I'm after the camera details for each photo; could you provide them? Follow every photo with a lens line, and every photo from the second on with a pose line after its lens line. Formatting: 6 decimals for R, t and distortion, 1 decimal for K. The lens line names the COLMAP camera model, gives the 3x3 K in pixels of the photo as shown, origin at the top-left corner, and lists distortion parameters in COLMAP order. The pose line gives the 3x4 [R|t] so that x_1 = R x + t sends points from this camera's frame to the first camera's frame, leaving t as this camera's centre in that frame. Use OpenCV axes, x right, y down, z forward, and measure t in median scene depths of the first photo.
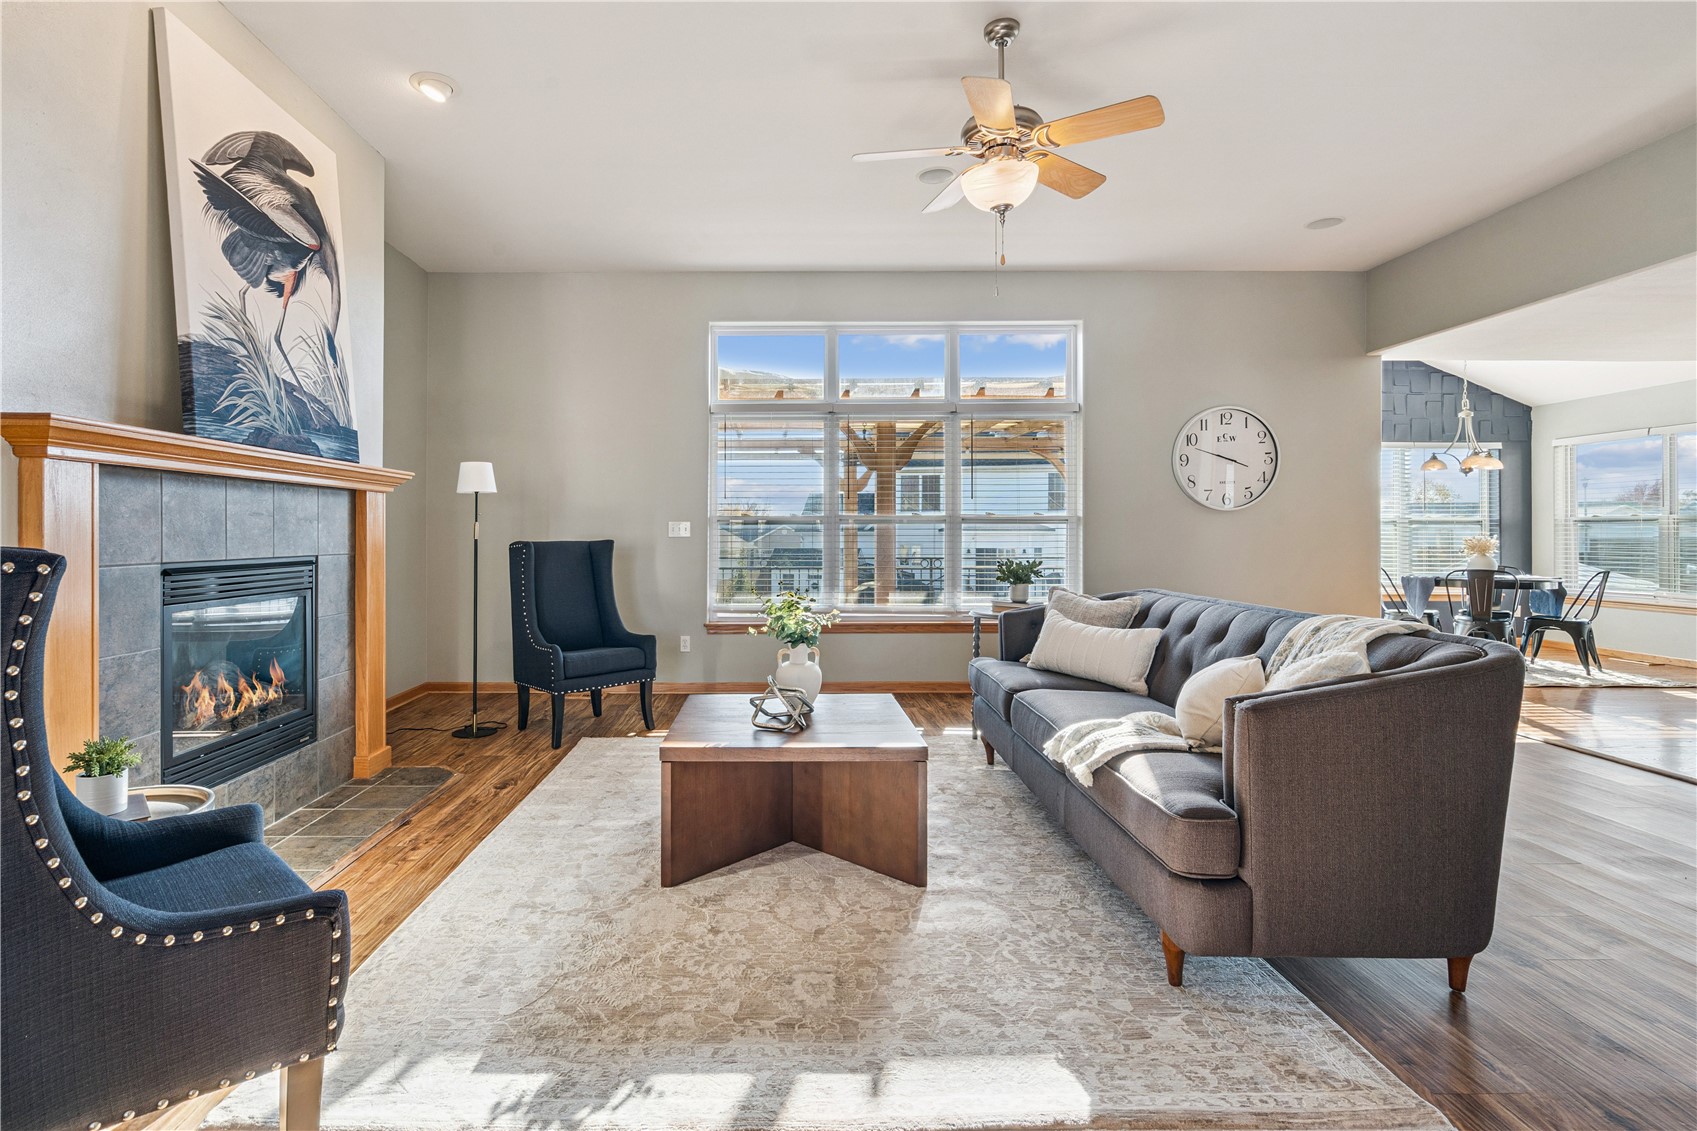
lens RADIAL K [[799.8, 0, 773.6], [0, 799.8, 523.3], [0, 0, 1]] dist [-0.001935, -0.000373]
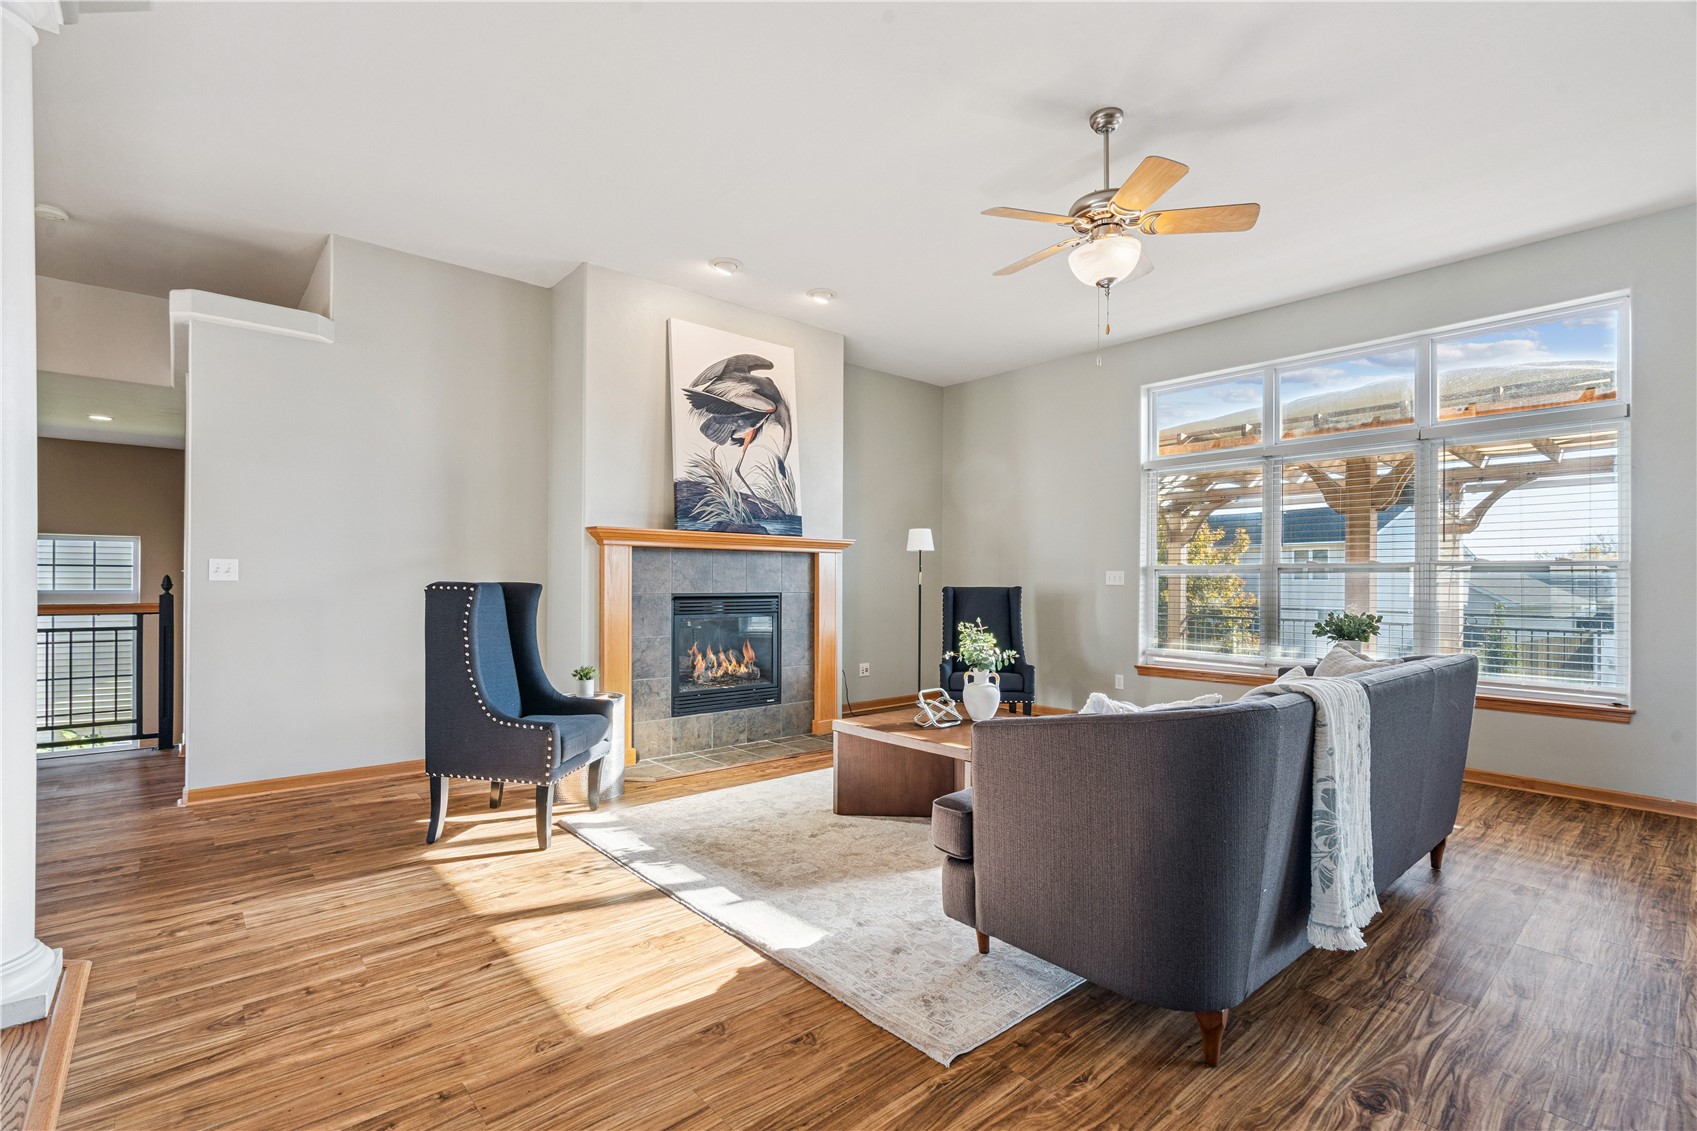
lens RADIAL K [[761.9, 0, 848.5], [0, 761.9, 565.5], [0, 0, 1]] dist [-0.000110, 0.000707]
pose [[0.667223, -0.009817, -0.744793, 0.789921], [0.003097, 0.999941, -0.010406, 0.000843], [0.744851, 0.004636, 0.667214, 0.046576]]
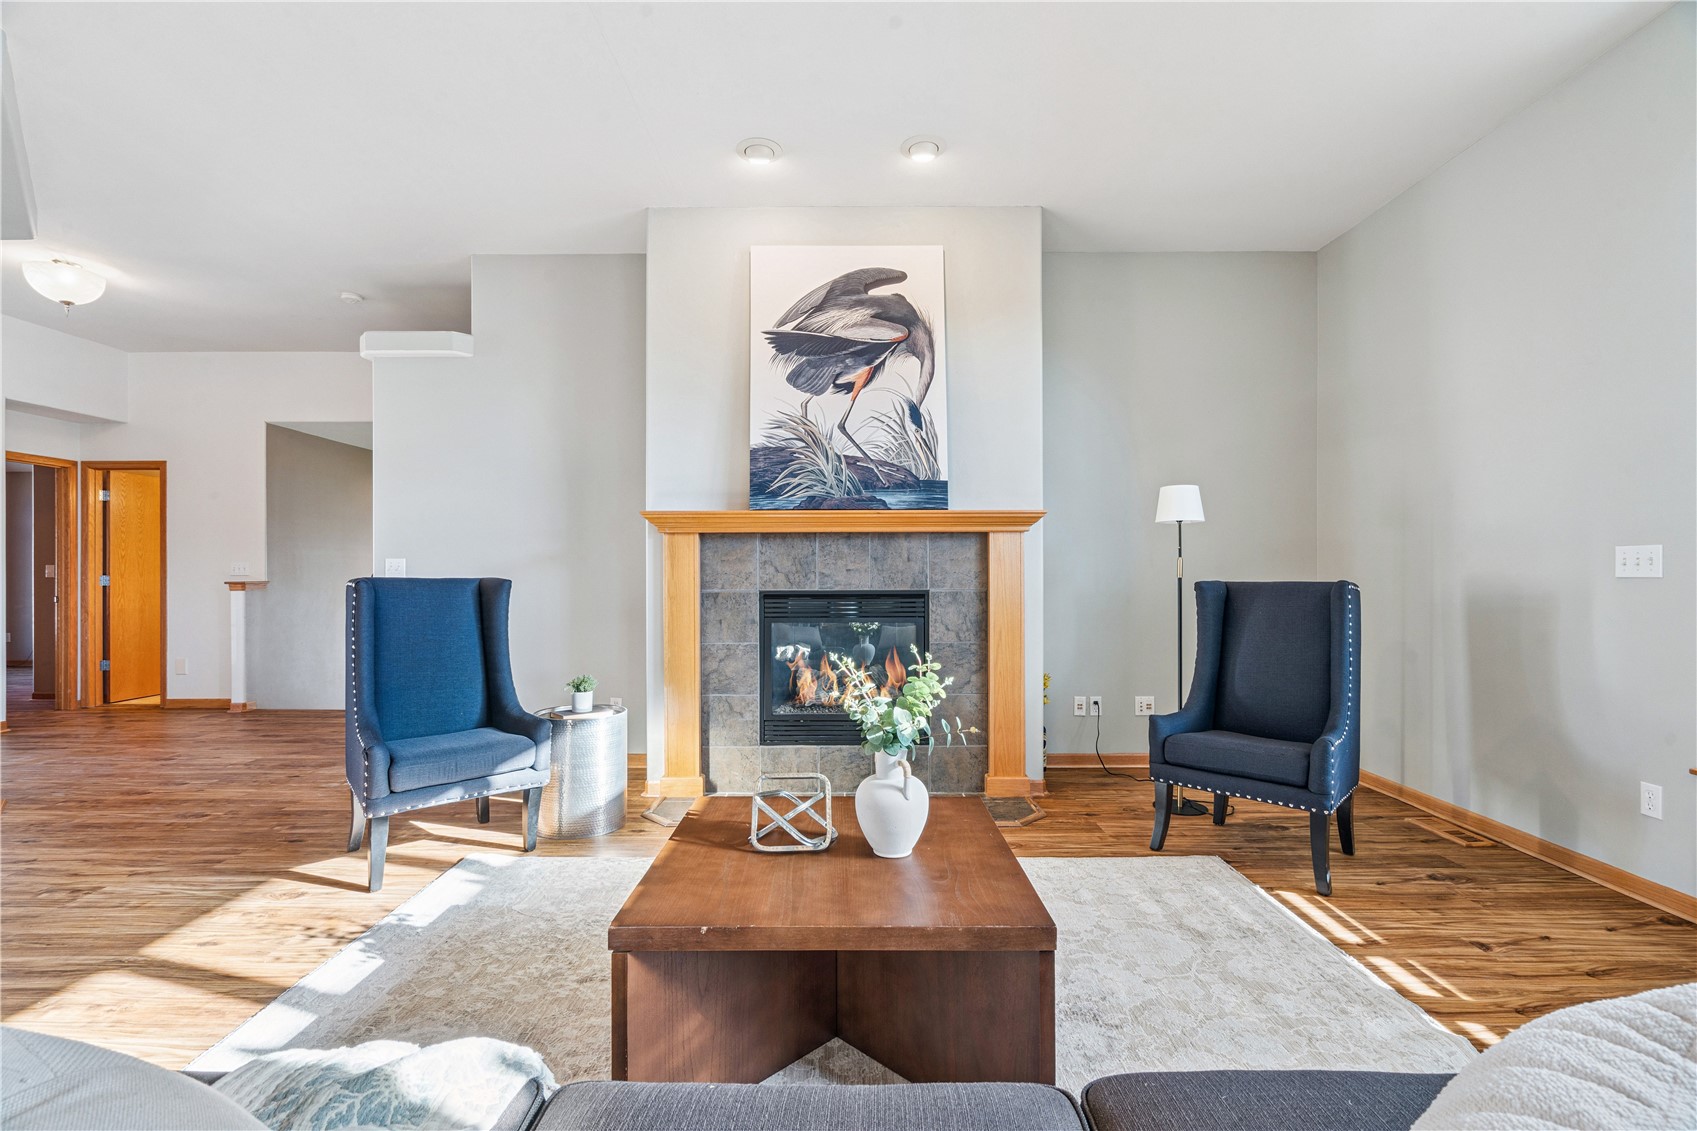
lens RADIAL K [[761.9, 0, 848.5], [0, 761.9, 565.5], [0, 0, 1]] dist [-0.000110, 0.000707]
pose [[0.014284, -0.011868, -0.999828, 0.633387], [0.015040, 0.999819, -0.011653, 0.017012], [0.999785, -0.014871, 0.014460, 0.961091]]
